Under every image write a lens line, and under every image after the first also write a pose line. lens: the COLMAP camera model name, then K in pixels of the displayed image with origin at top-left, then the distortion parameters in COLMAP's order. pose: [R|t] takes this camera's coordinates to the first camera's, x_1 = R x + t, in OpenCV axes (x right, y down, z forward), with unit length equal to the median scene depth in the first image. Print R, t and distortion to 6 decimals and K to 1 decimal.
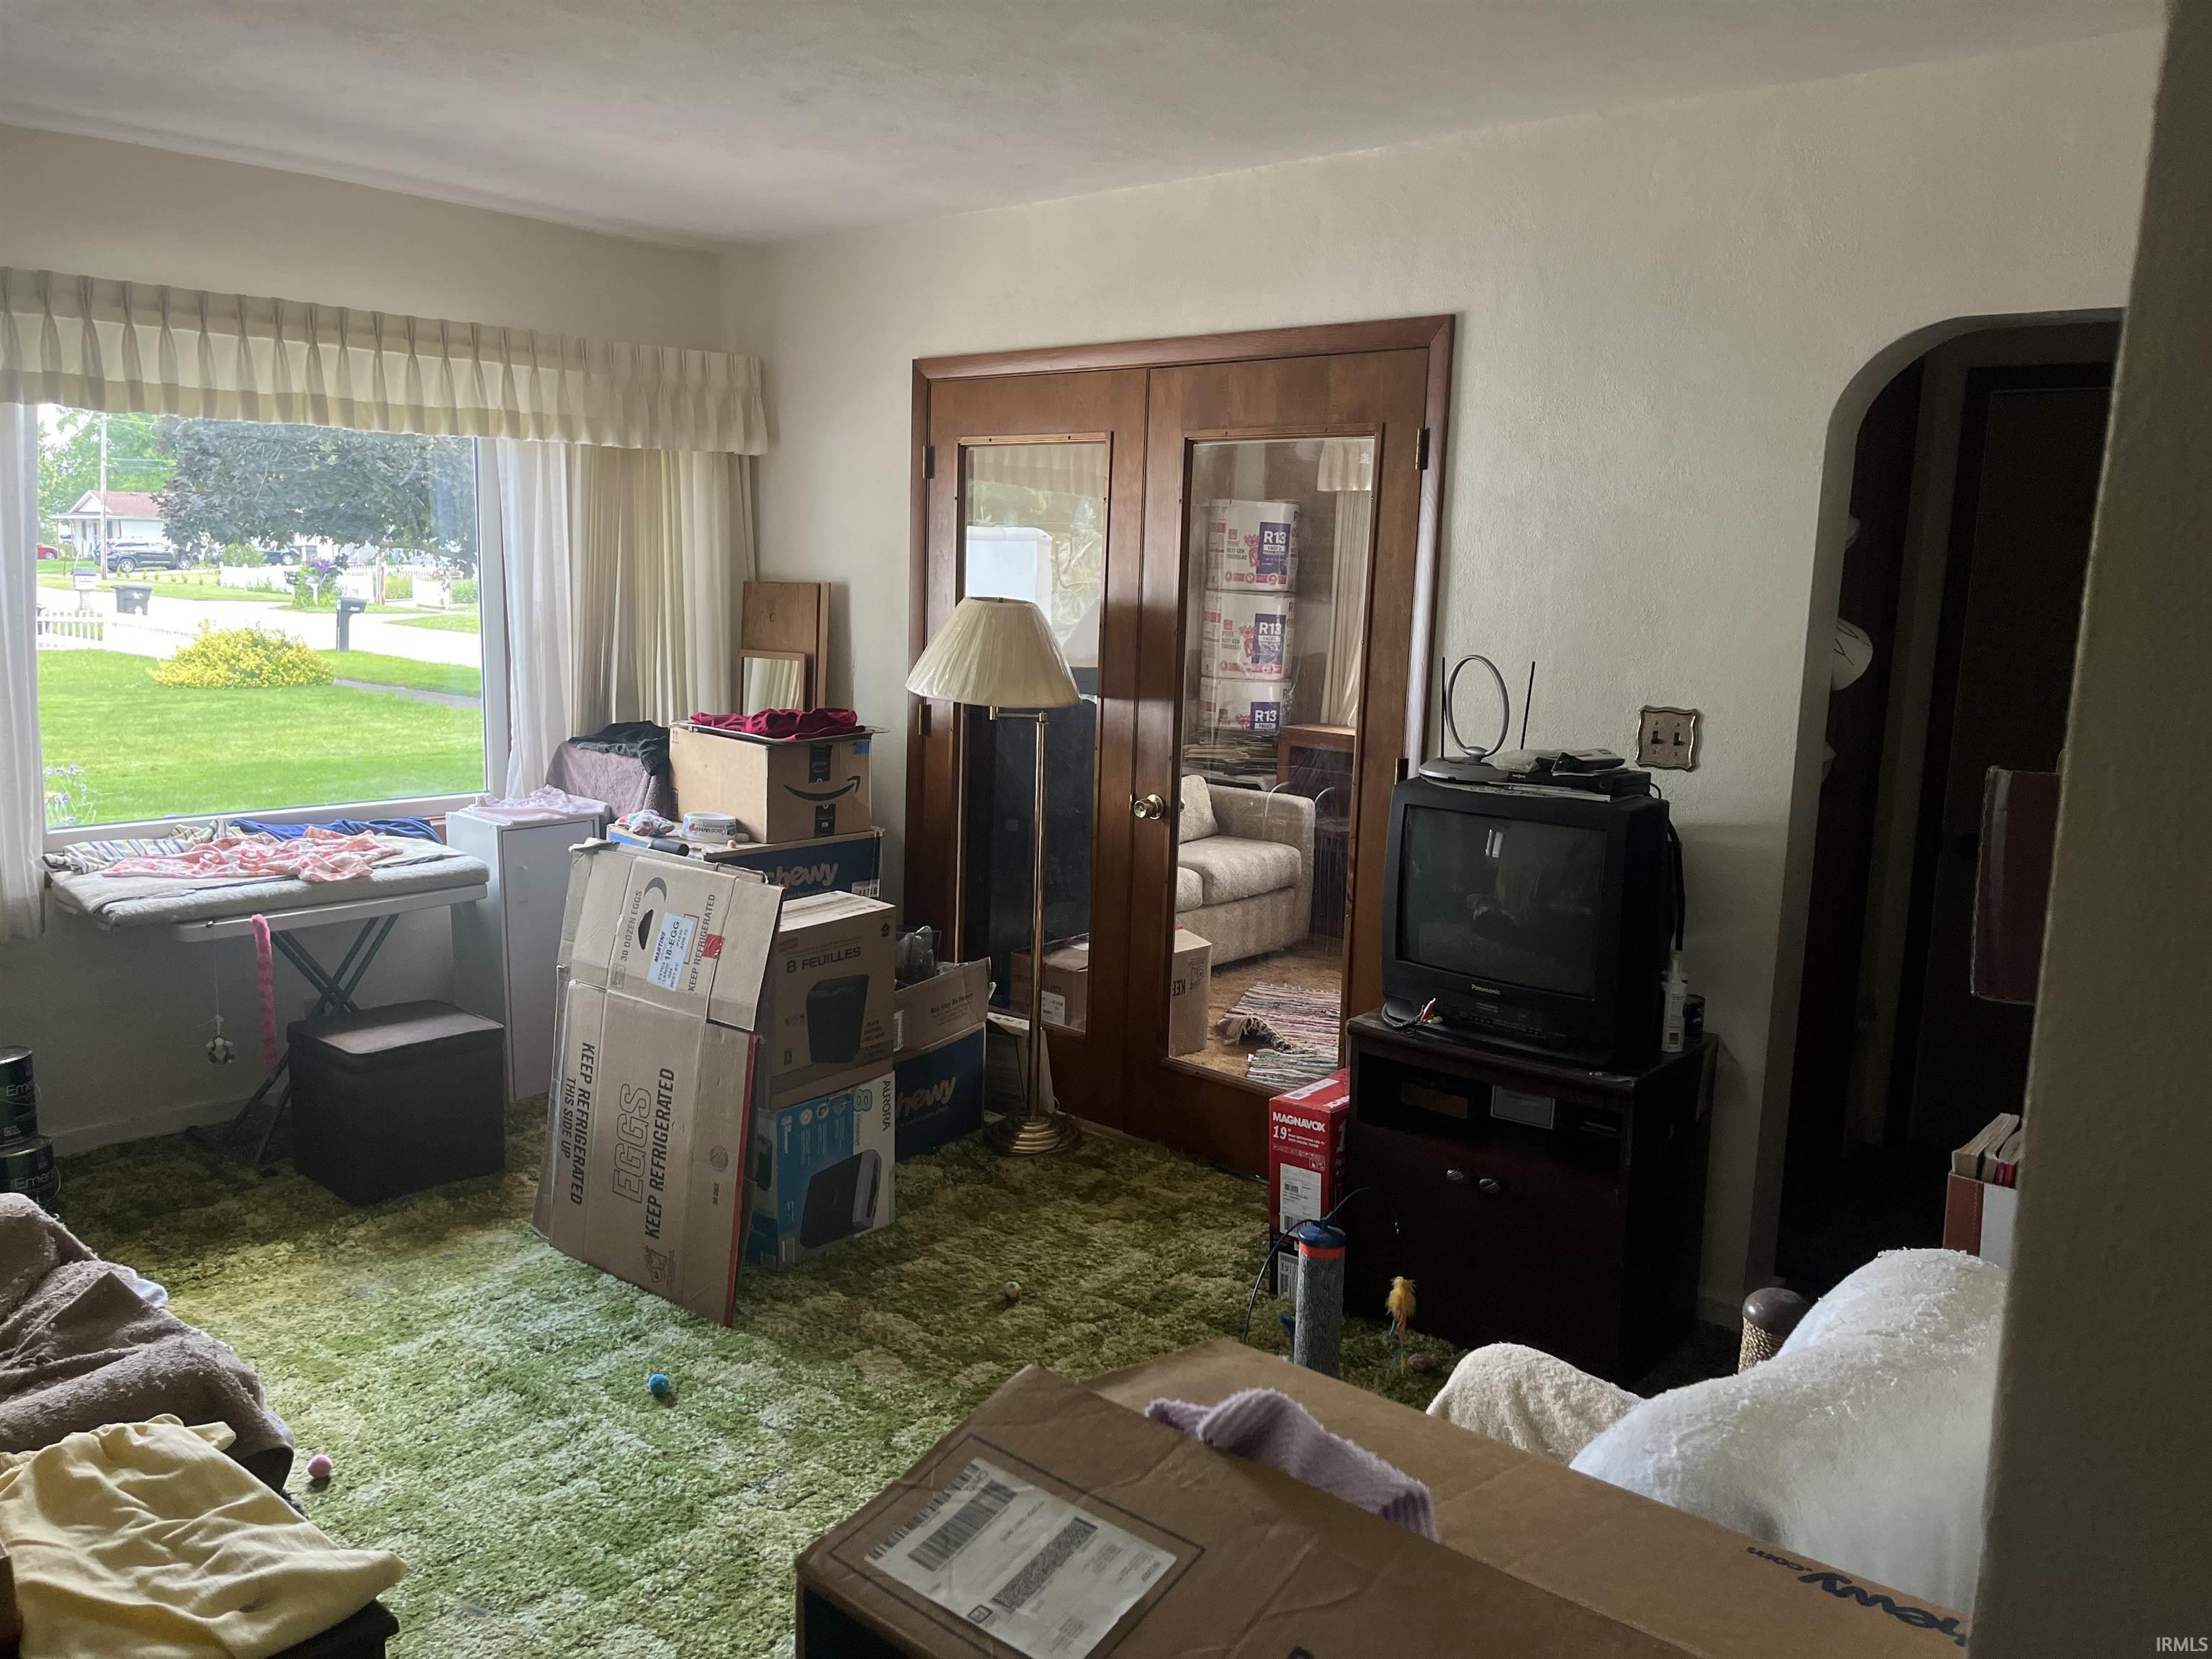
lens RADIAL K [[1679.9, 0, 1098.9], [0, 1679.9, 821.8], [0, 0, 1]] dist [0.022614, -0.001165]
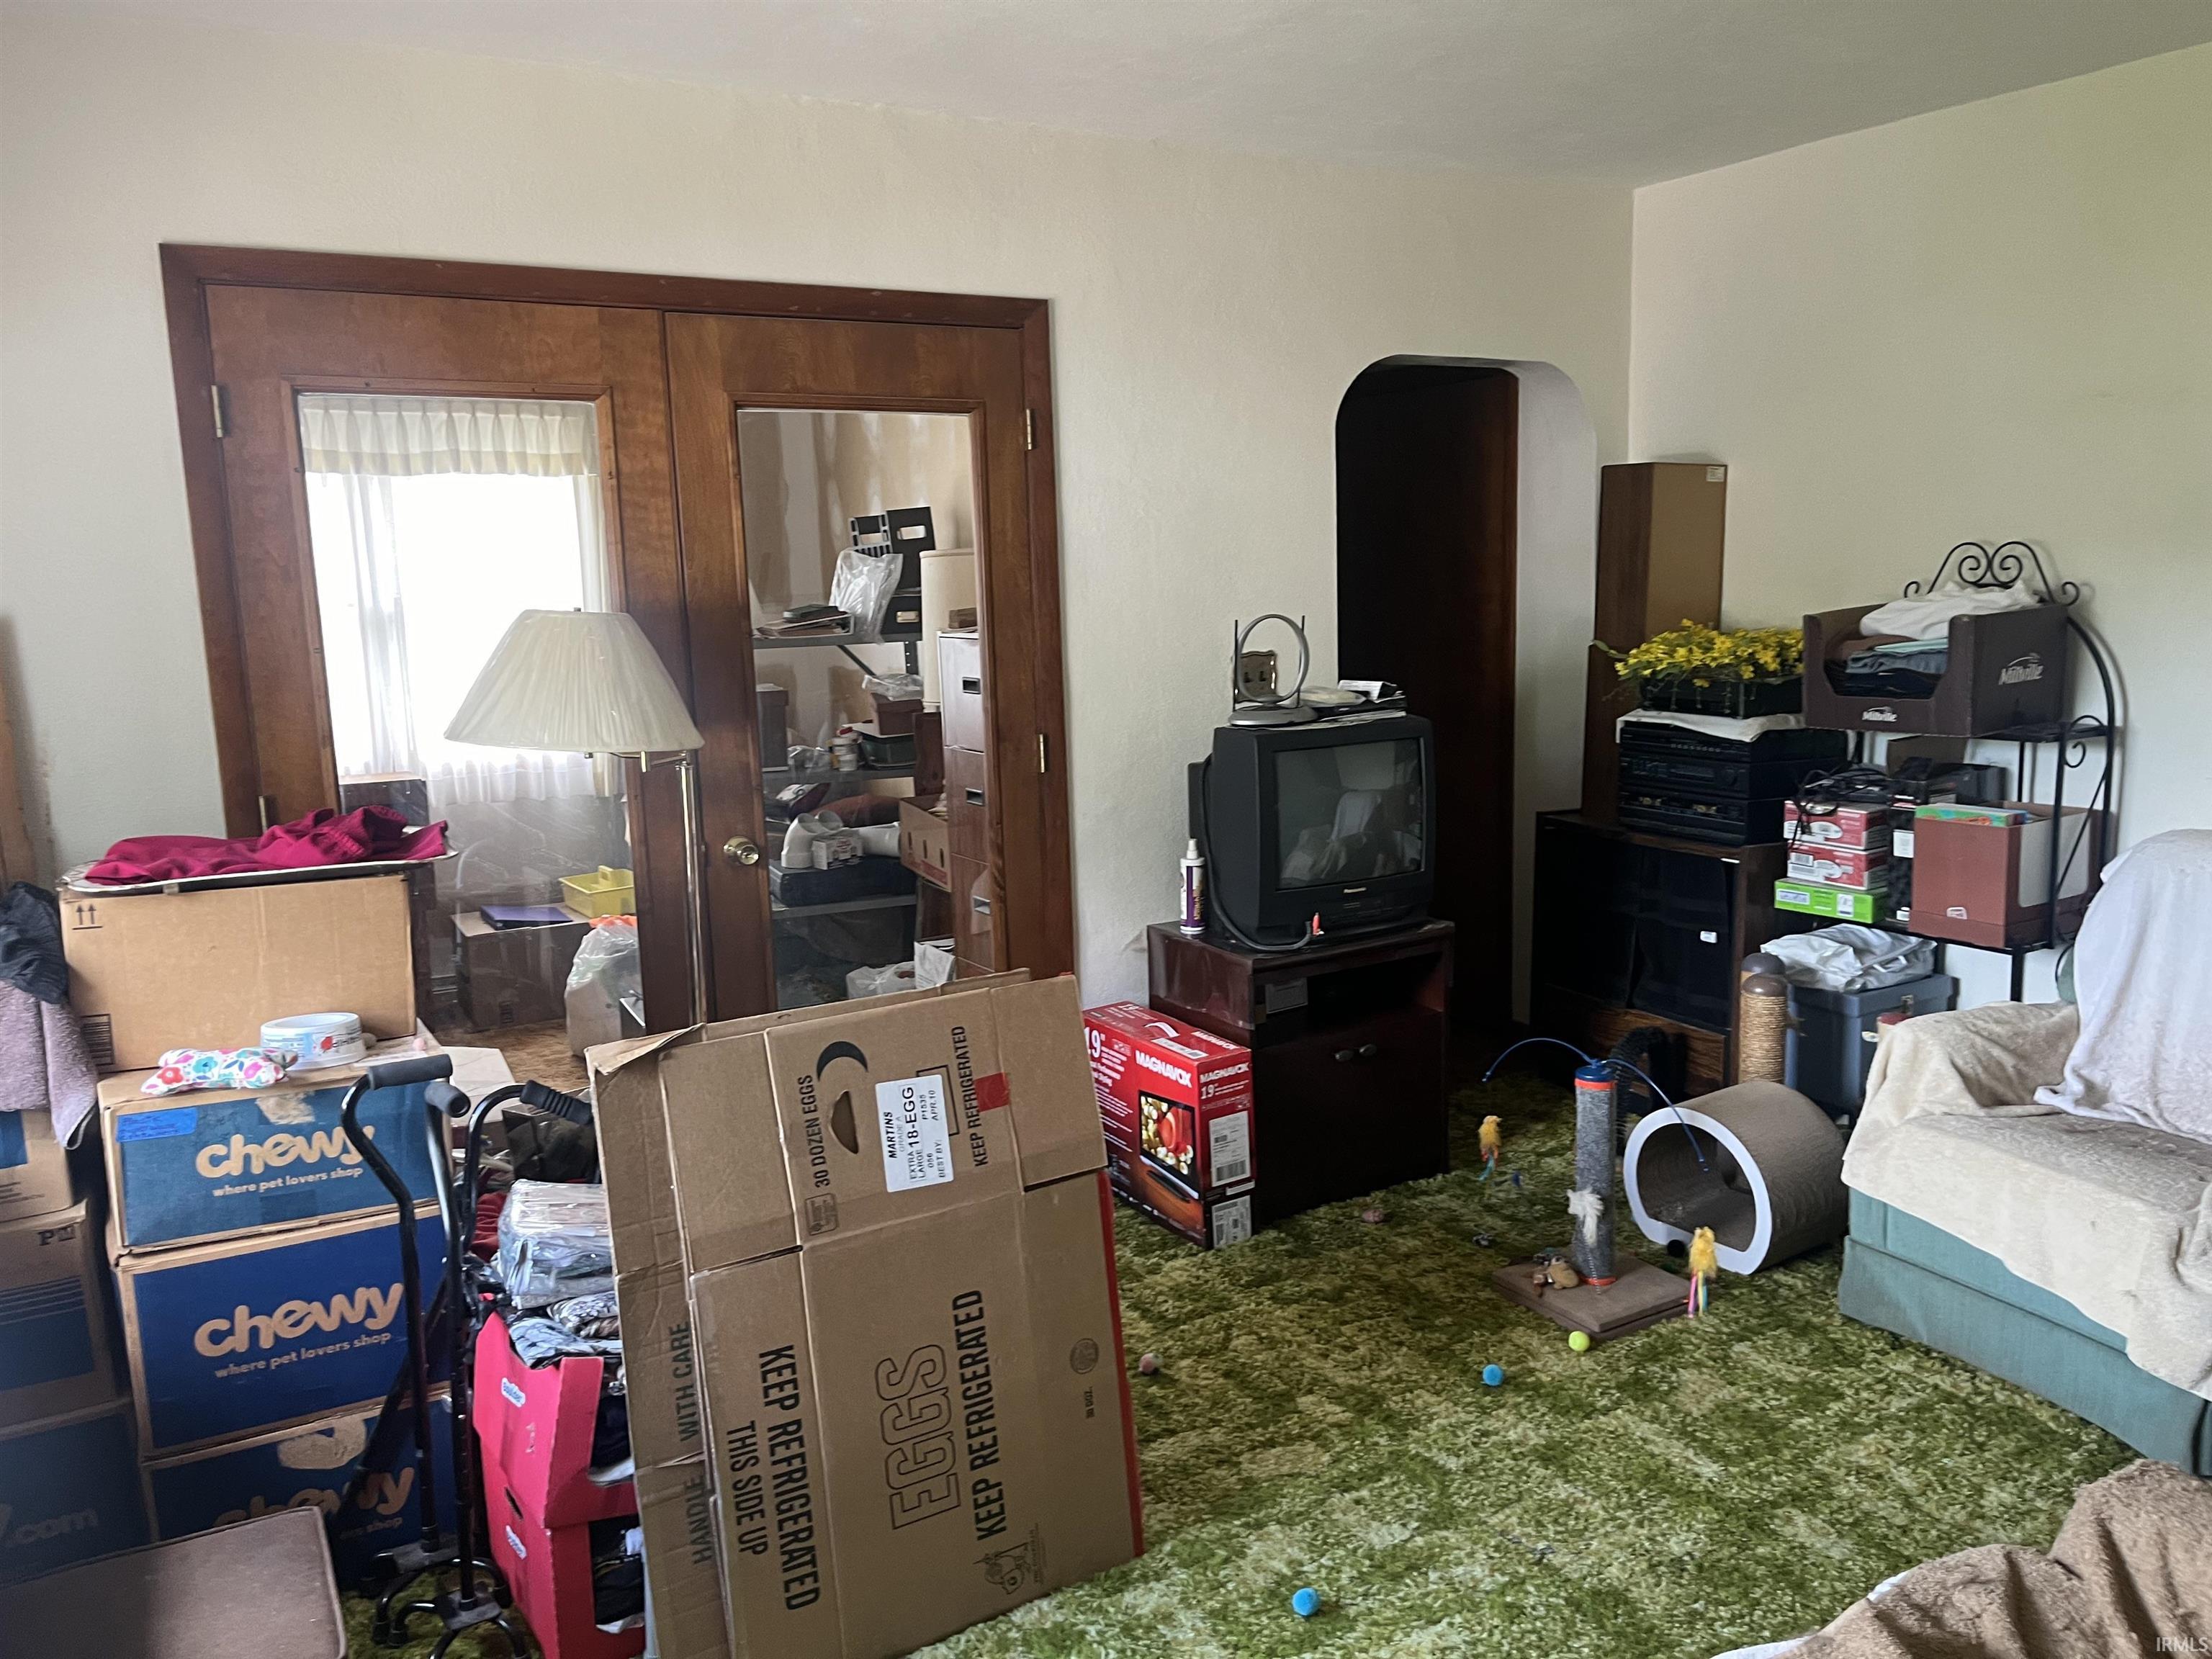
lens RADIAL K [[1679.9, 0, 1101.1], [0, 1679.9, 829.7], [0, 0, 1]] dist [0.022614, -0.001165]
pose [[0.315062, -0.179457, 0.931950, -0.414432], [0.179073, 0.975563, 0.127316, -0.056226], [-0.932024, 0.126775, 0.339499, 0.339795]]
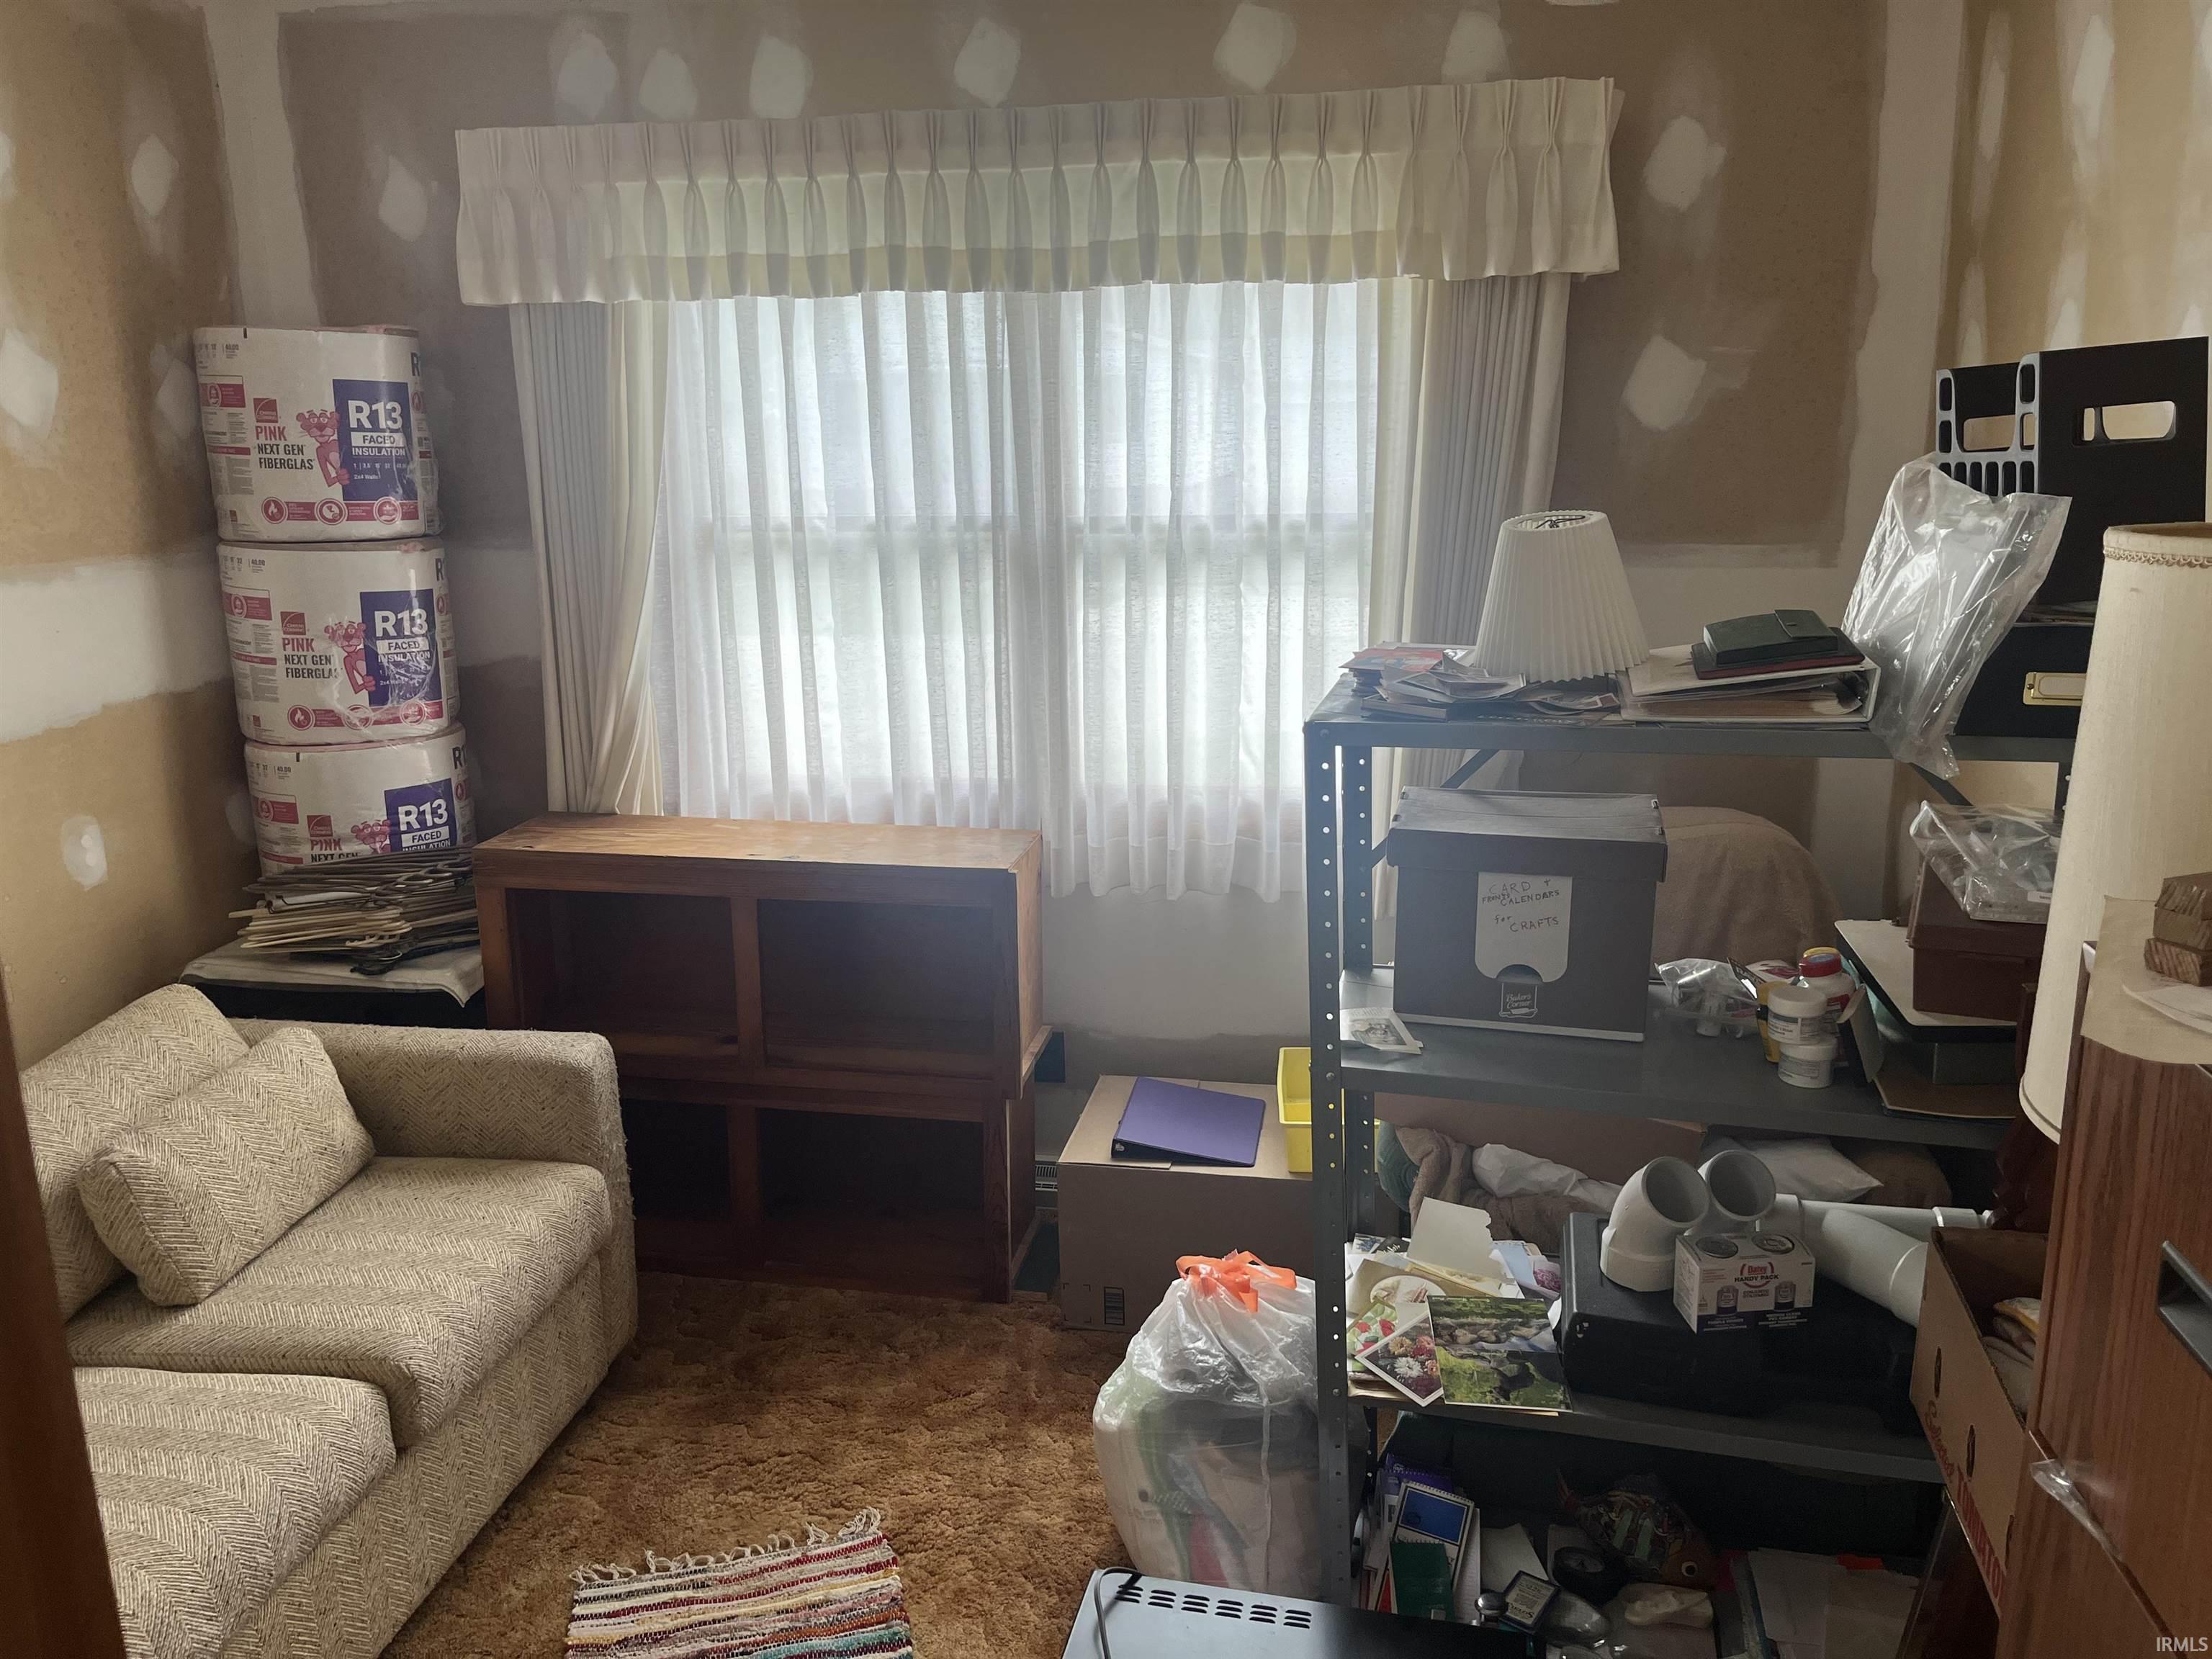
lens RADIAL K [[1679.9, 0, 1122.1], [0, 1679.9, 819.5], [0, 0, 1]] dist [0.022614, -0.001165]
pose [[0.843283, -0.172858, 0.508915, 0.026853], [0.123433, 0.983848, 0.129643, -0.098840], [-0.523105, -0.046509, 0.850998, 0.521437]]
